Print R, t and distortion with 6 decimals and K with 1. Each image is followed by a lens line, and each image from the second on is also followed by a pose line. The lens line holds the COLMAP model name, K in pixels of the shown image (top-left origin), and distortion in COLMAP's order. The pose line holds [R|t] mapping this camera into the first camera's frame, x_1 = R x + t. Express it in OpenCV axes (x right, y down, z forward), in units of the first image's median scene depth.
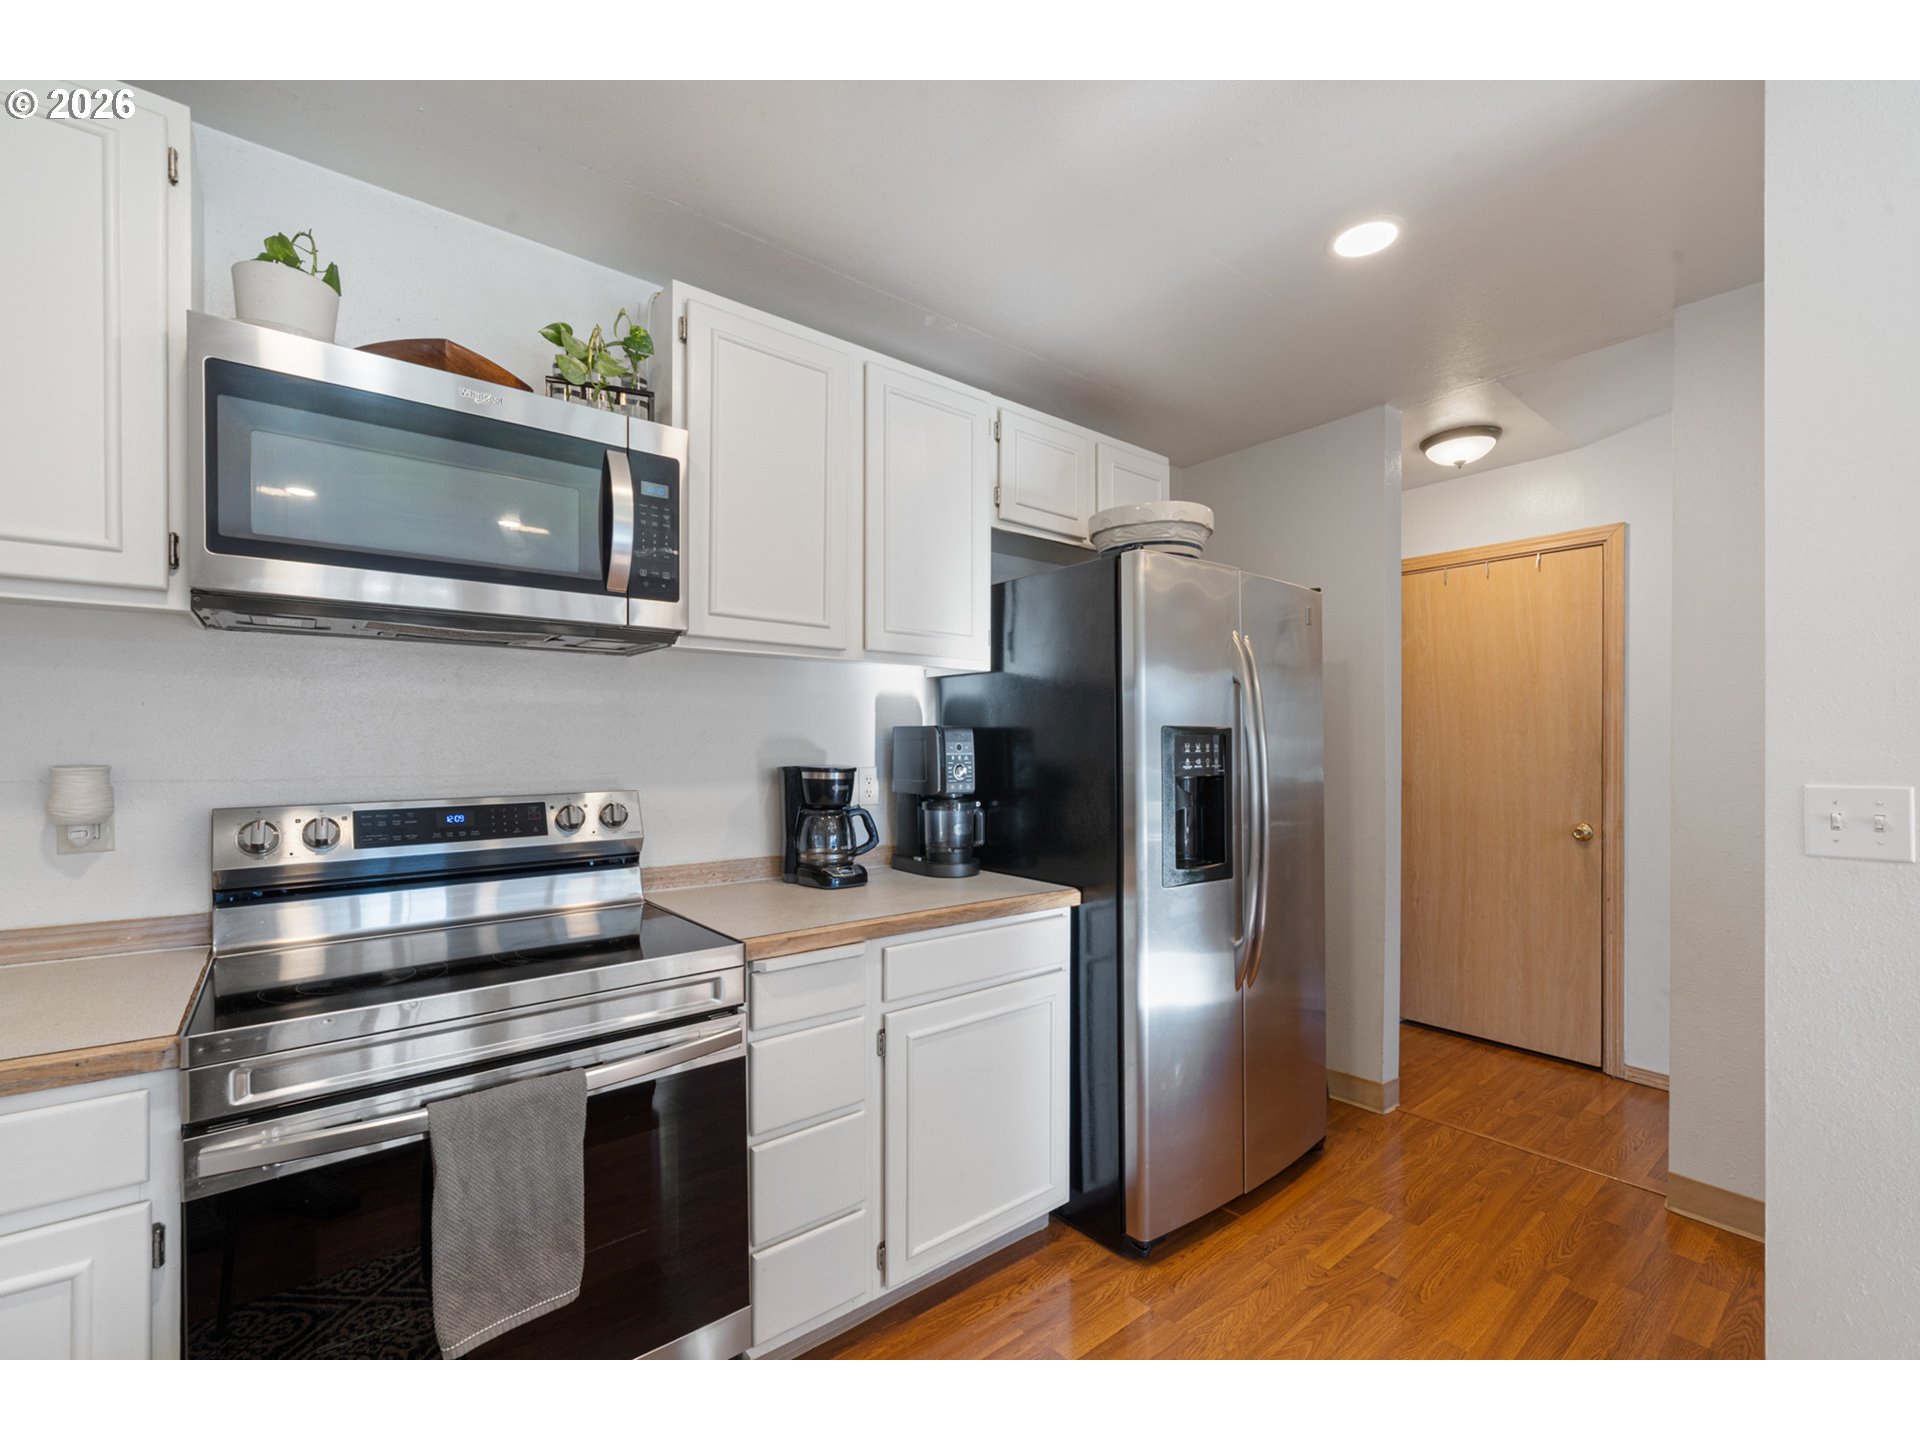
lens RADIAL K [[811.1, 0, 953.9], [0, 811.1, 749.7], [0, 0, 1]] dist [0.000038, -0.000103]
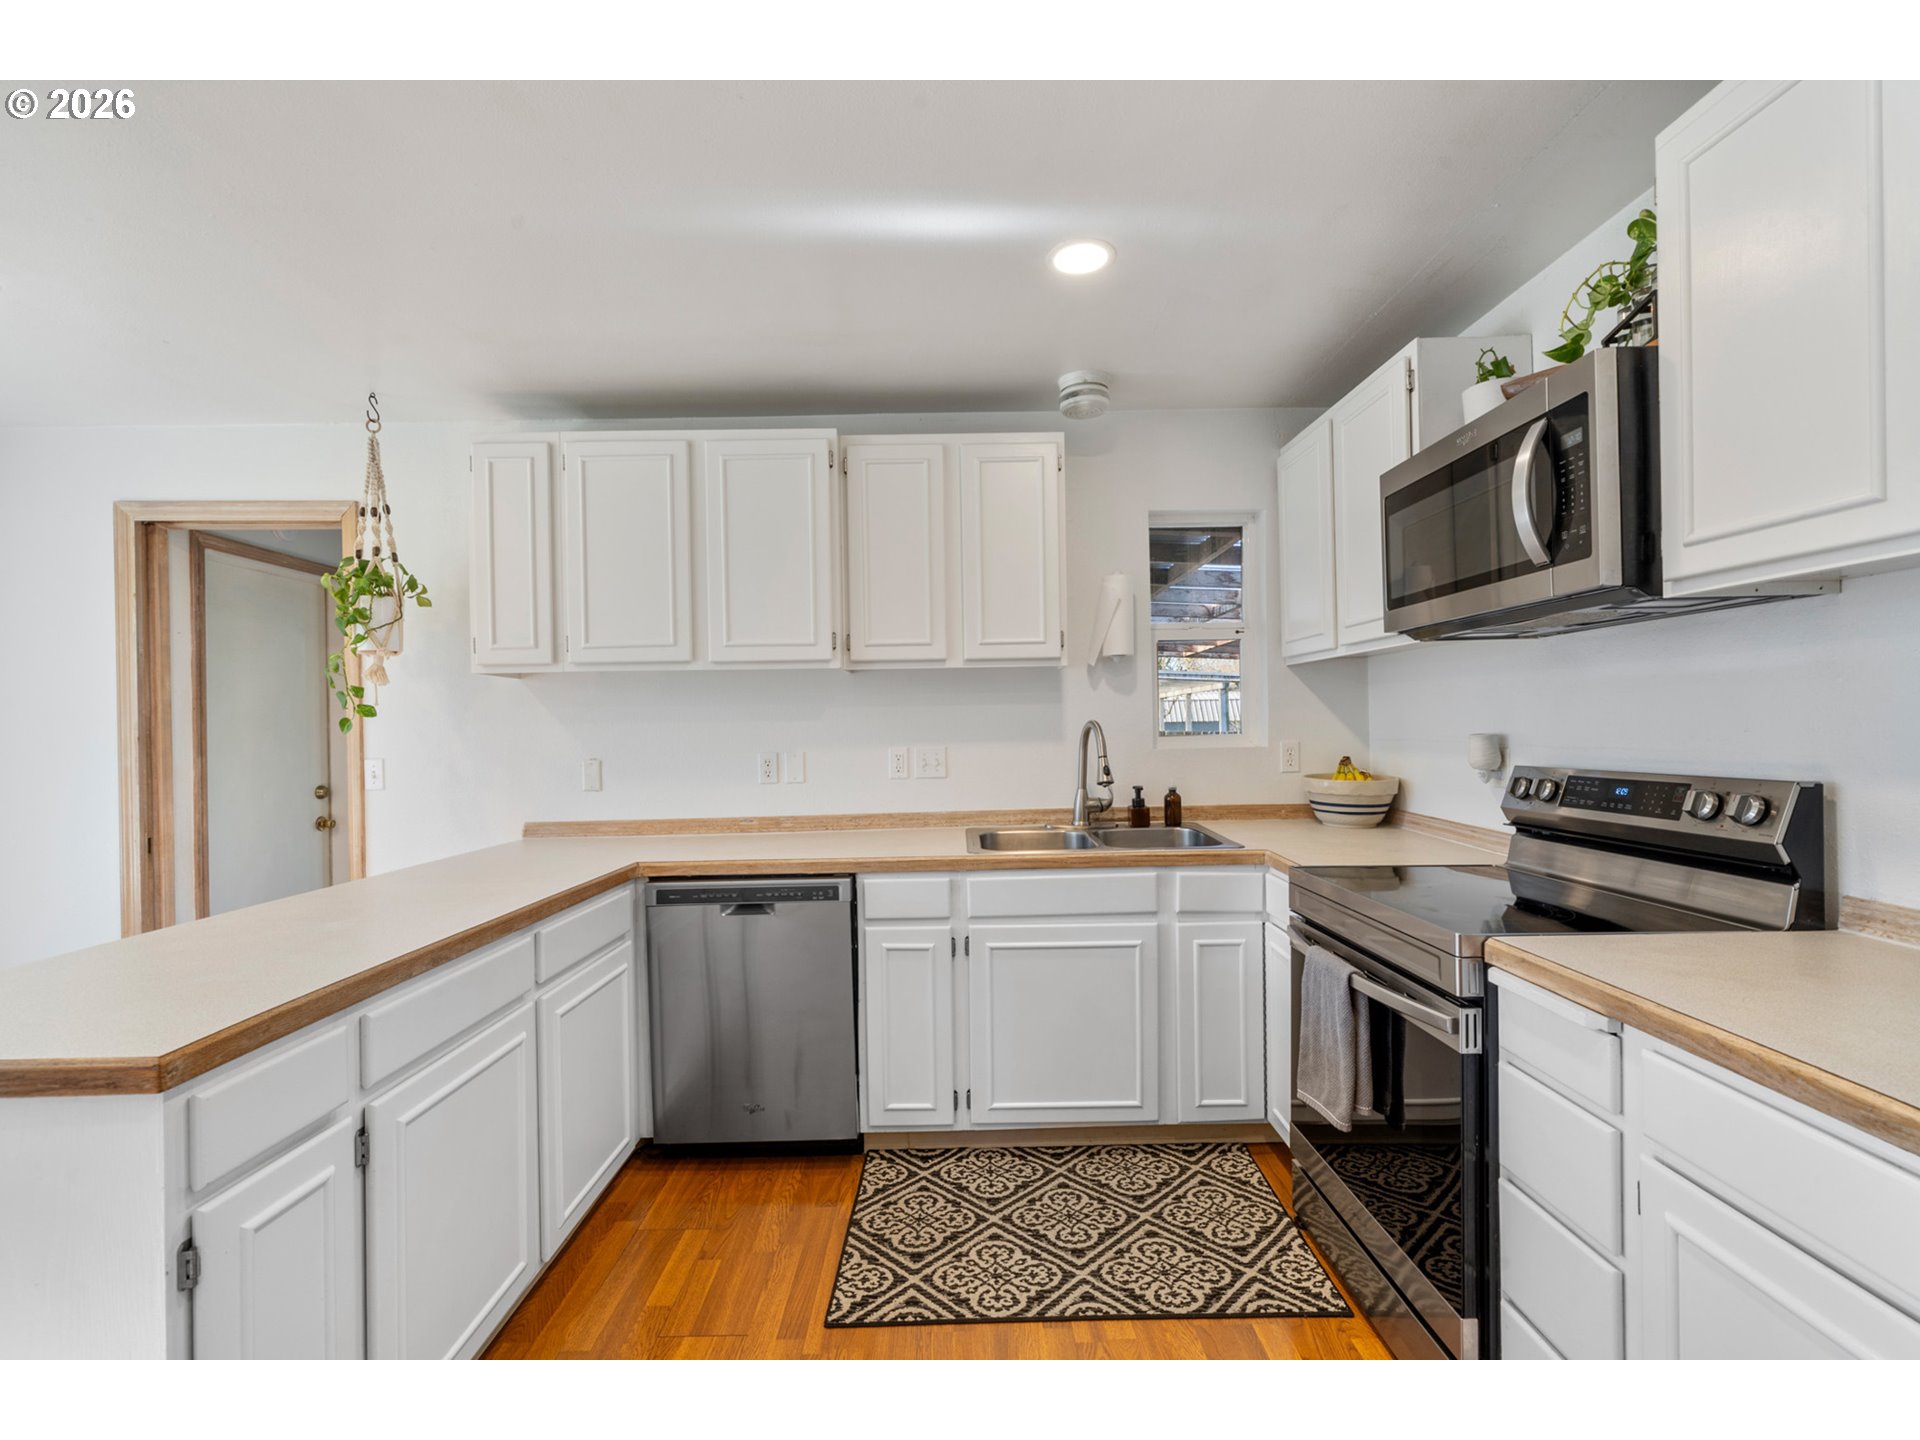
lens RADIAL K [[857.1, 0, 959.2], [0, 857.1, 730.5], [0, 0, 1]] dist [-0.000541, -0.000002]
pose [[-0.622528, 0.015280, -0.782449, 0.764661], [0.013662, 0.999869, 0.008656, -0.013805], [0.782479, -0.005301, -0.622655, 1.010597]]
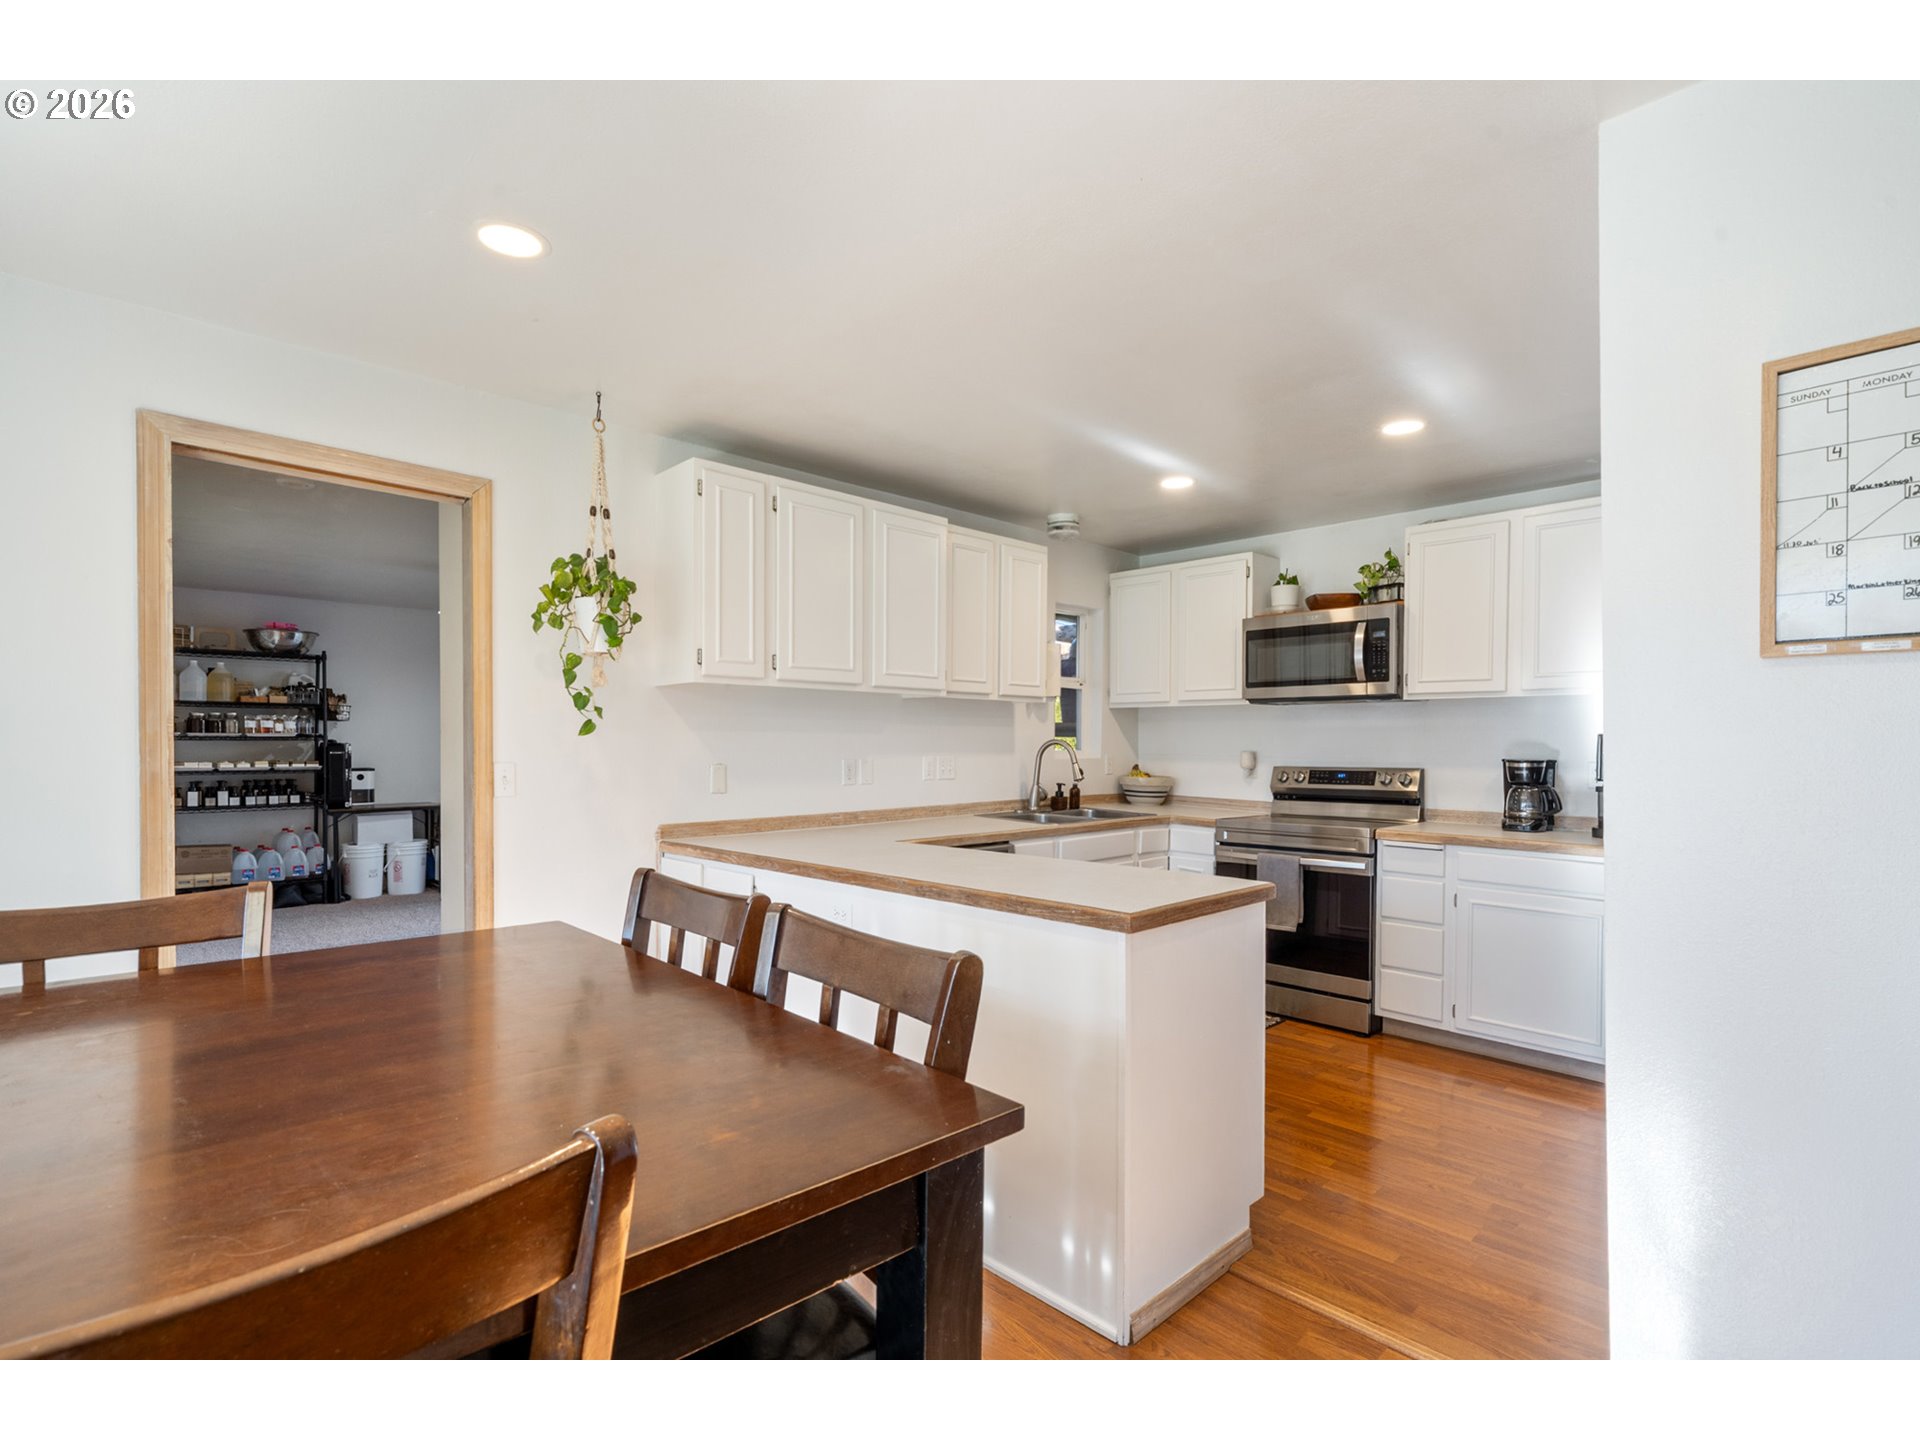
lens RADIAL K [[902.3, 0, 966.5], [0, 902.3, 757.0], [0, 0, 1]] dist [0.000768, 0.000134]
pose [[0.089716, 0.016236, -0.995835, 1.968789], [-0.009597, 0.999835, 0.015437, -0.002070], [0.995921, 0.008172, 0.089857, -0.365281]]
